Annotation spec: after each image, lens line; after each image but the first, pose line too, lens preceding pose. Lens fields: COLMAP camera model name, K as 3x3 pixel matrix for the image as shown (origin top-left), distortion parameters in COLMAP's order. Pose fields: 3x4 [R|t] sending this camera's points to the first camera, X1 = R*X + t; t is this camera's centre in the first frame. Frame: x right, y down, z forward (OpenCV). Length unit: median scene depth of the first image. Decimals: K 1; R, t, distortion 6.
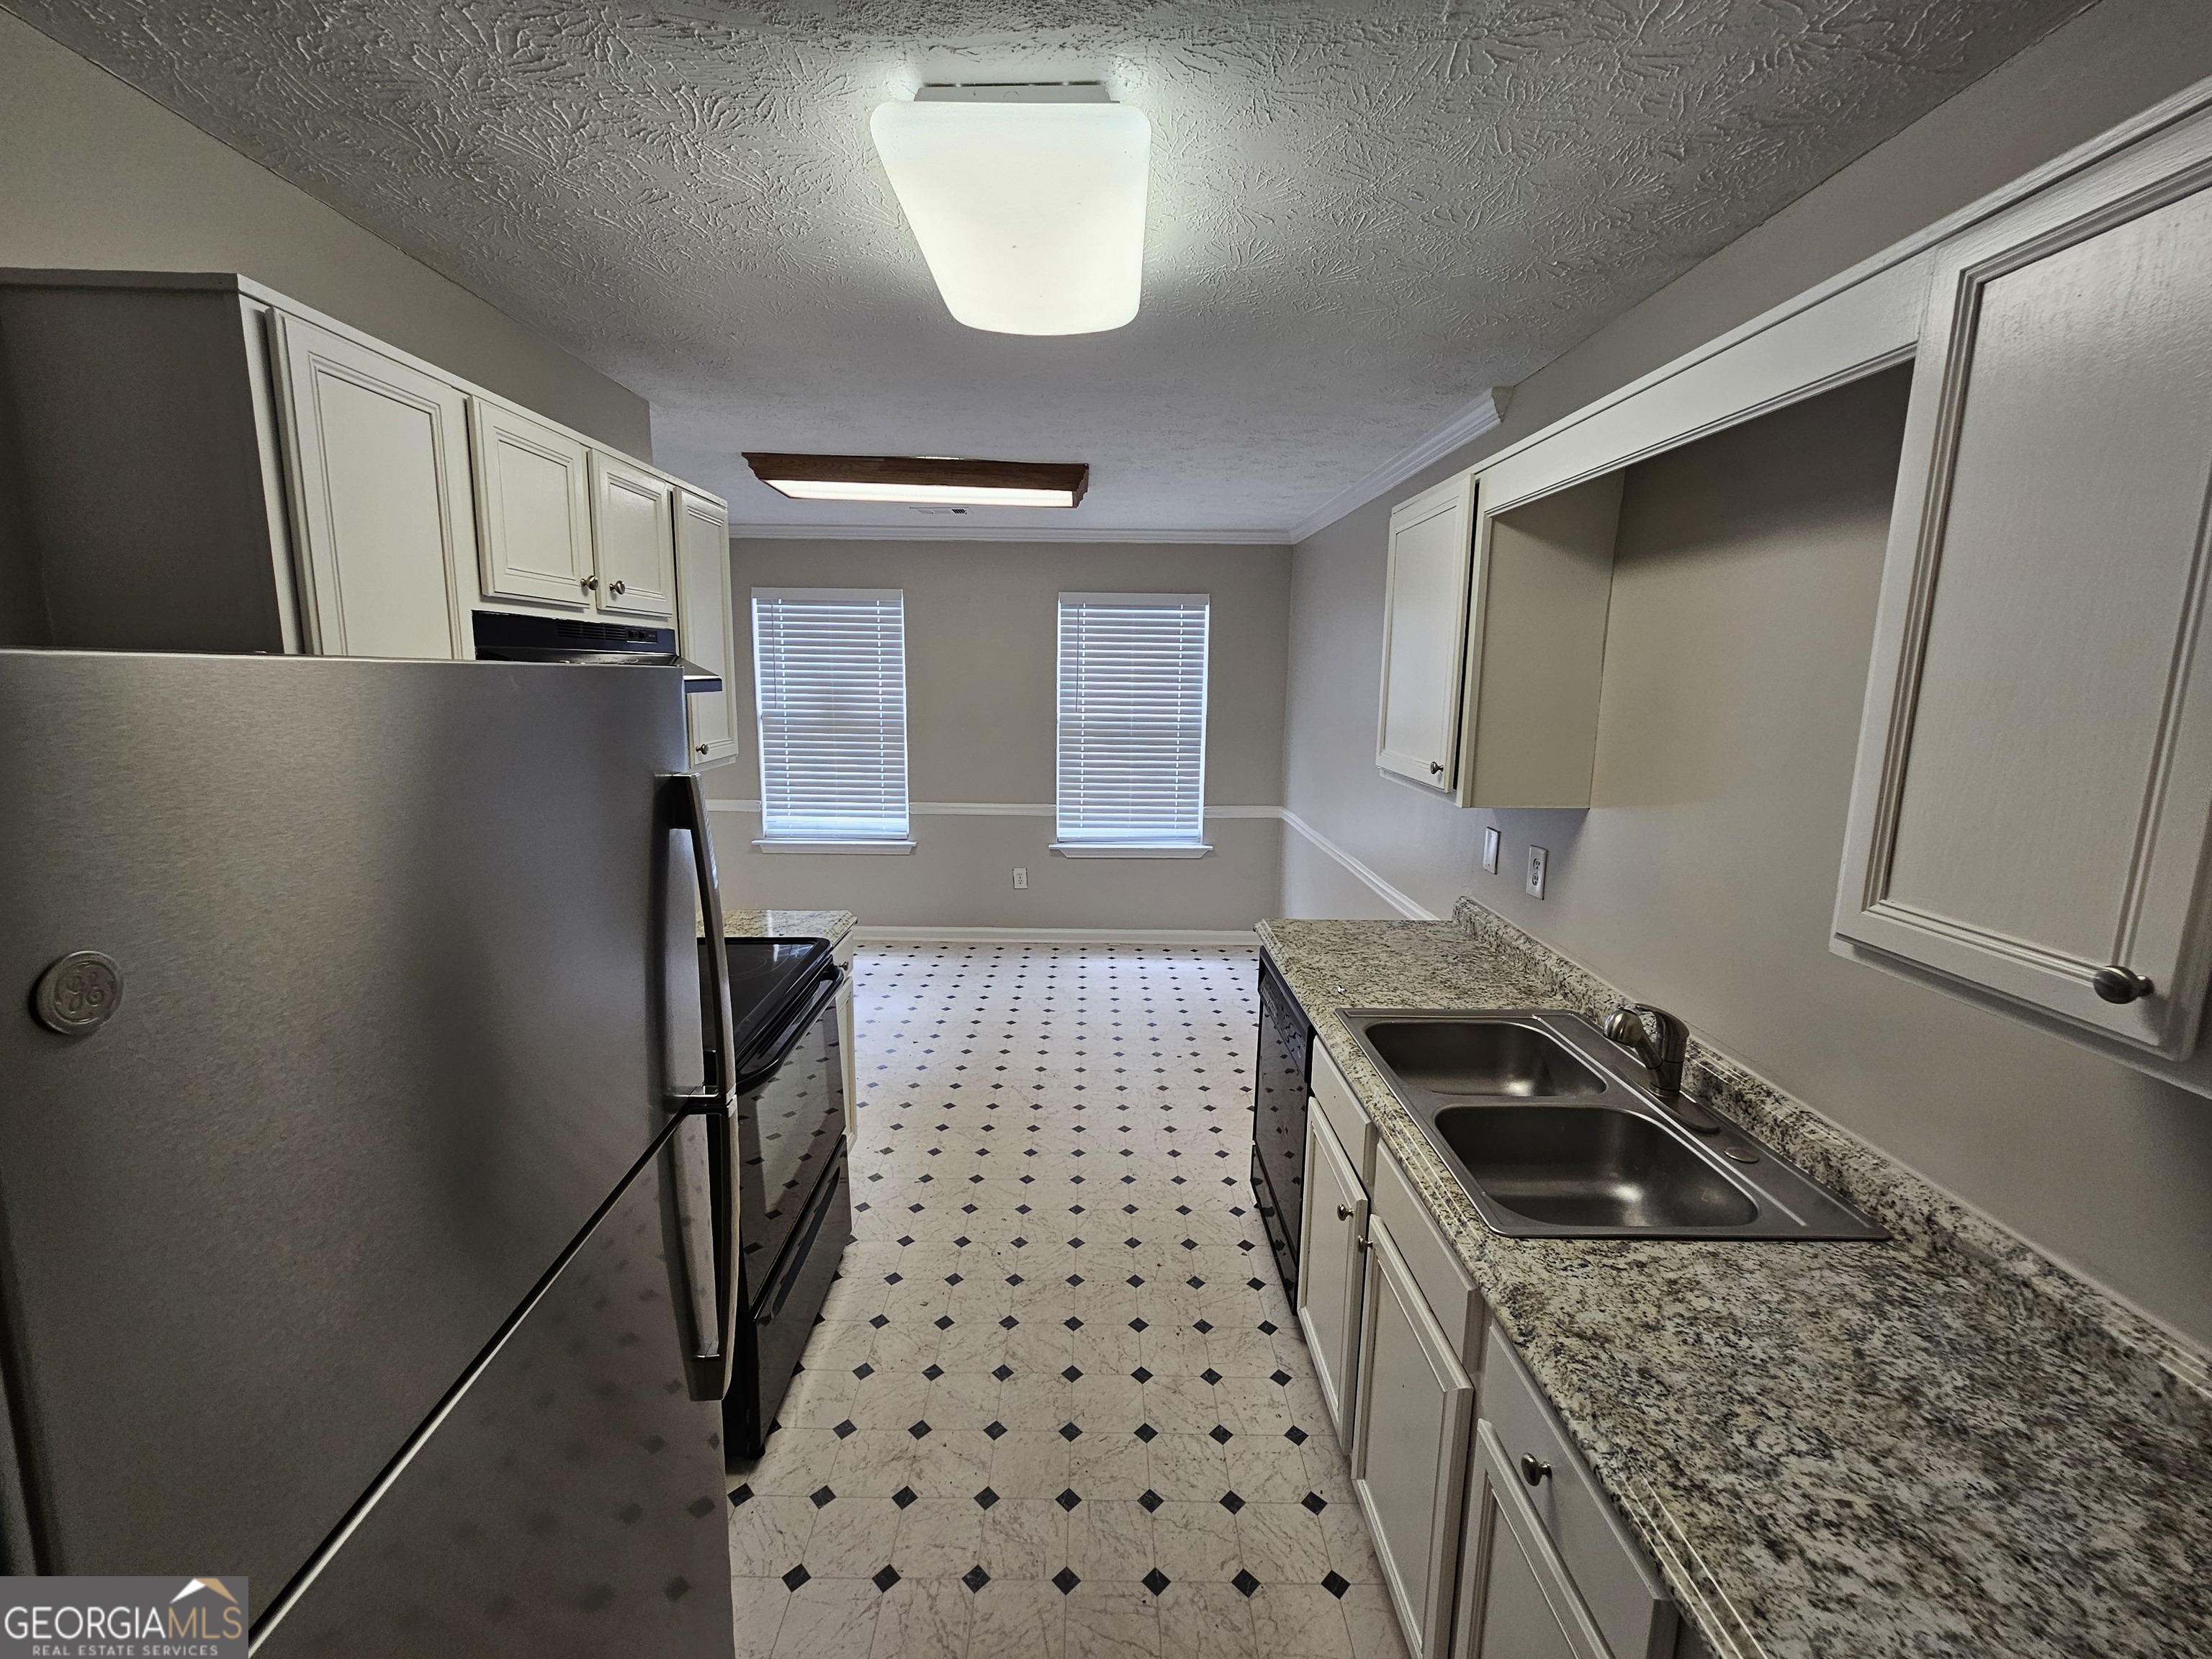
lens RADIAL K [[902.4, 0, 1102.2], [0, 902.4, 822.9], [0, 0, 1]] dist [0.000314, 0.000149]
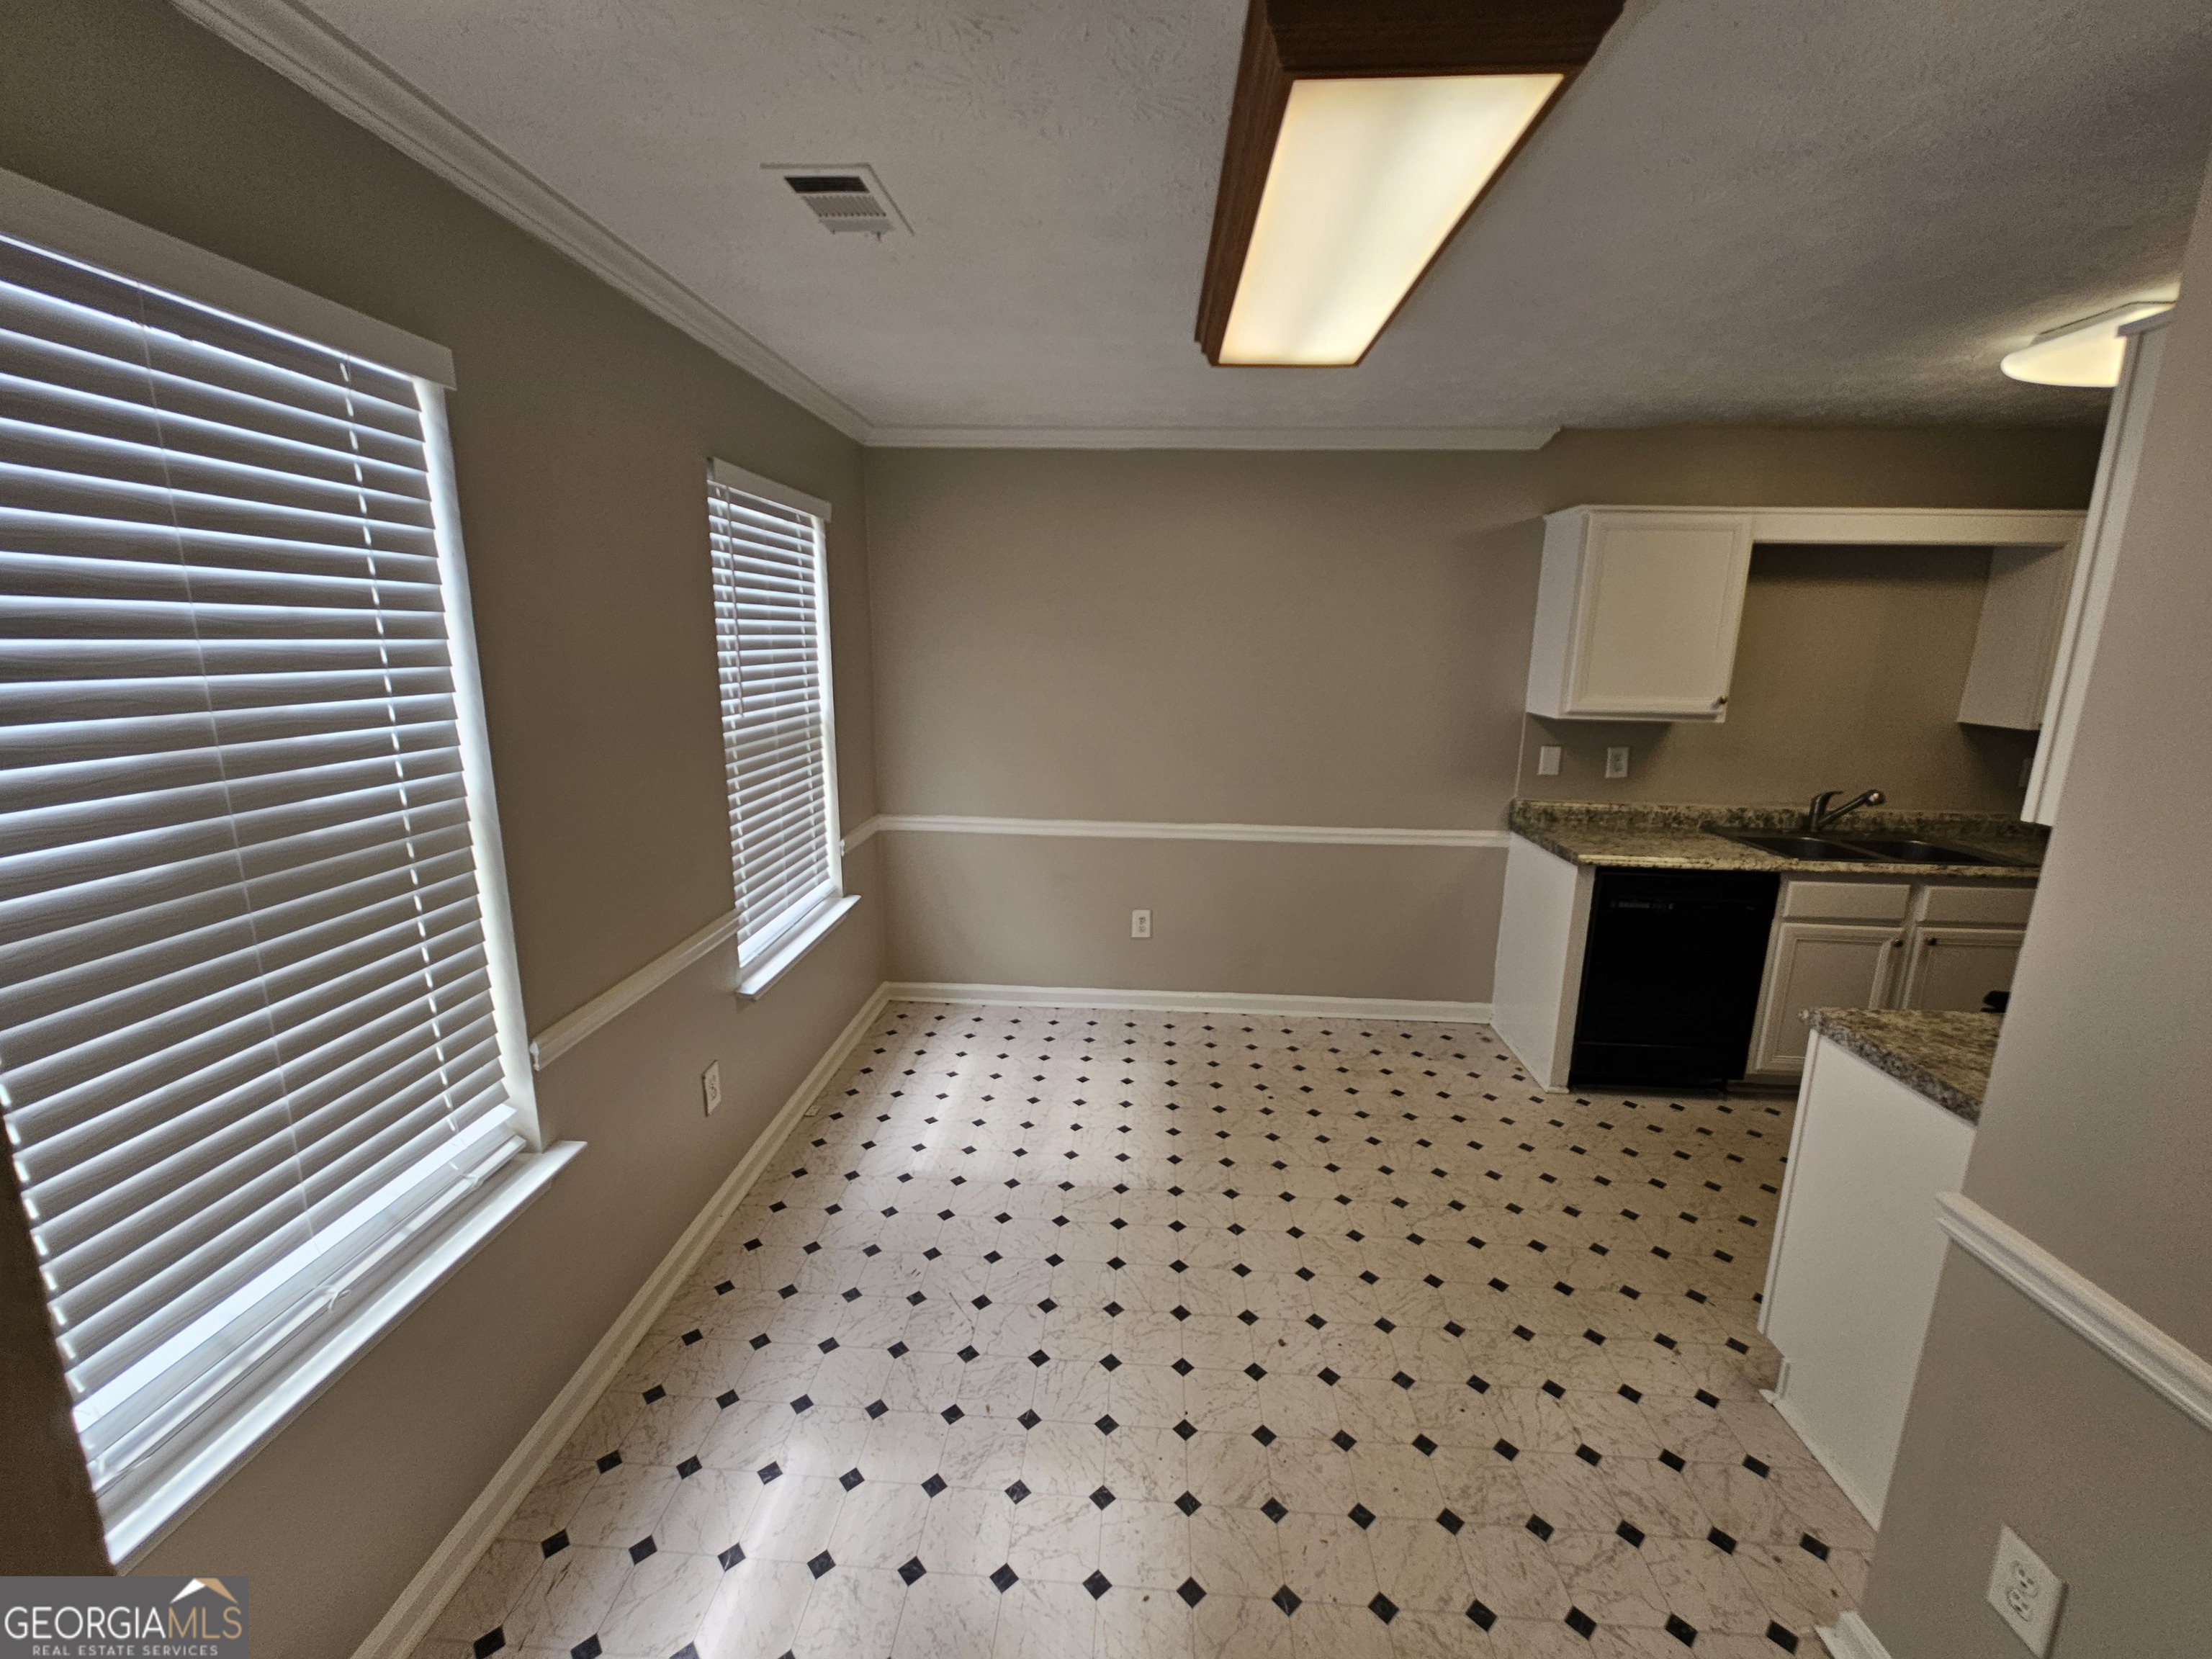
lens RADIAL K [[902.4, 0, 1102.2], [0, 902.4, 822.9], [0, 0, 1]] dist [0.000314, 0.000149]
pose [[0.071040, -0.222385, 0.972367, -1.168945], [0.149487, 0.966195, 0.210052, -0.317424], [-0.986208, 0.130434, 0.101882, 1.778547]]
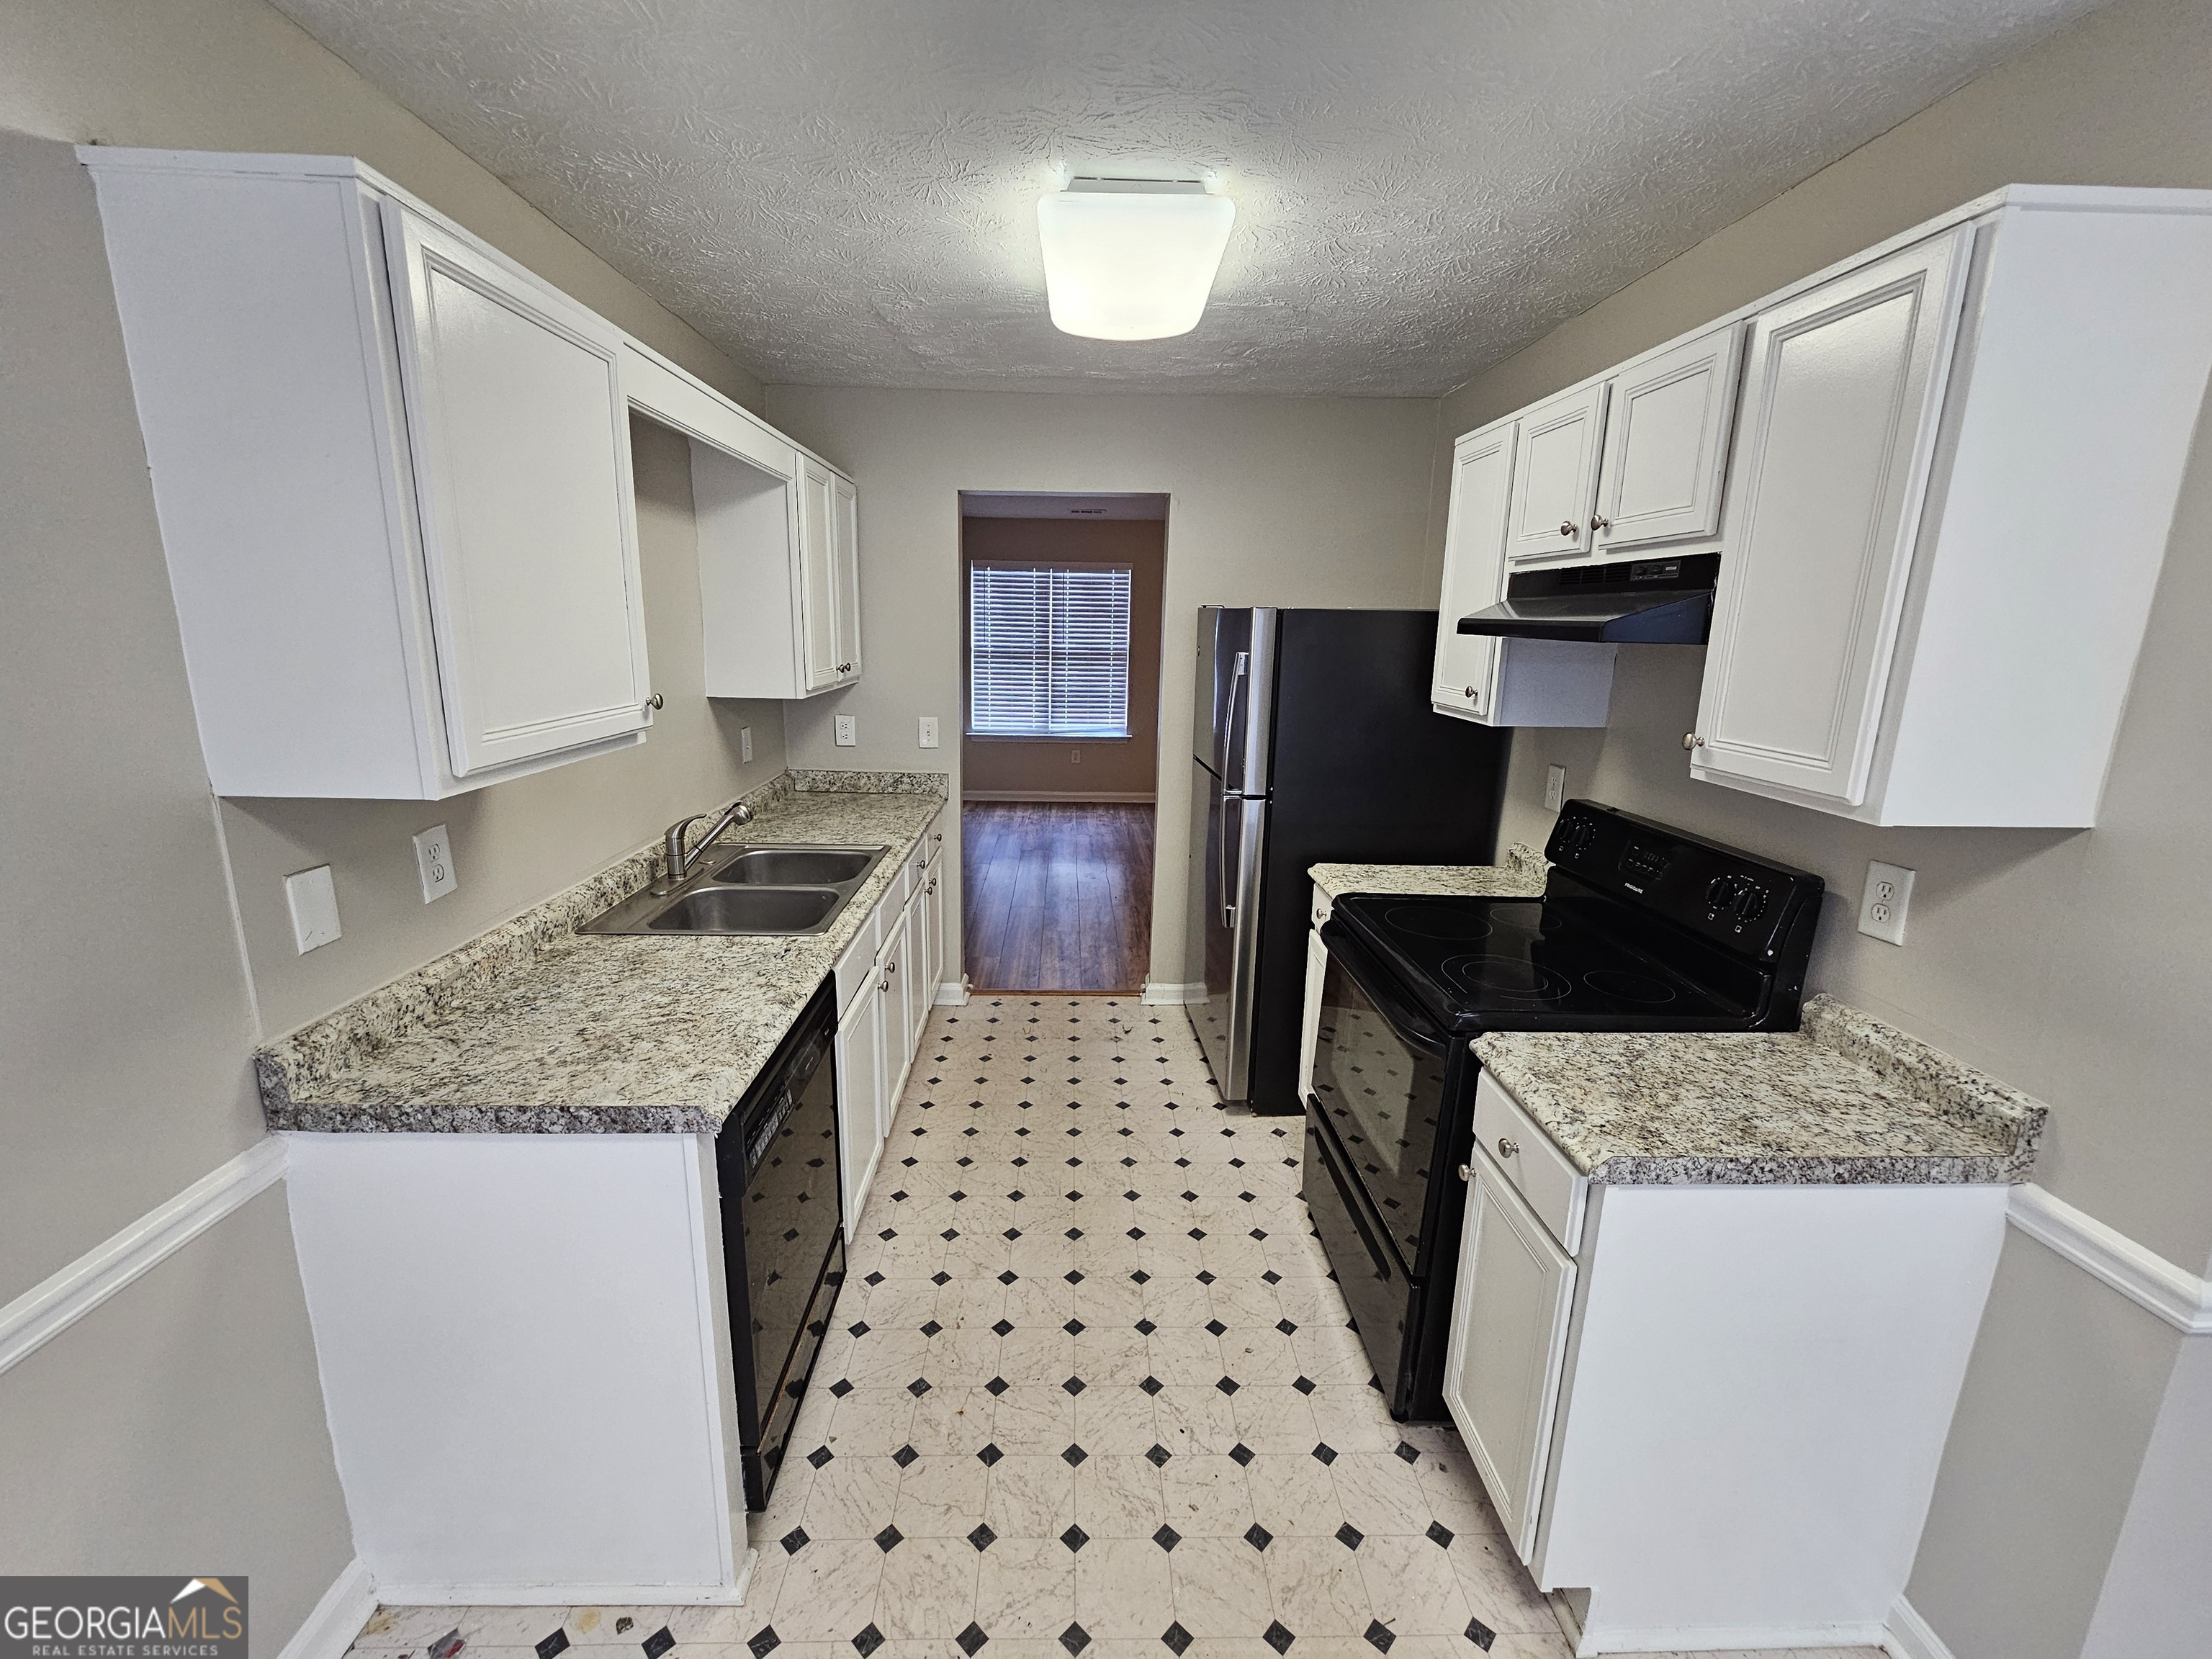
lens RADIAL K [[920.5, 0, 1086.5], [0, 920.5, 825.6], [0, 0, 1]] dist [0.000059, 0.000077]
pose [[-0.999399, -0.032958, -0.010781, -0.017224], [-0.034584, 0.924619, 0.379321, -0.266062], [-0.002534, 0.379465, -0.925202, 1.679966]]
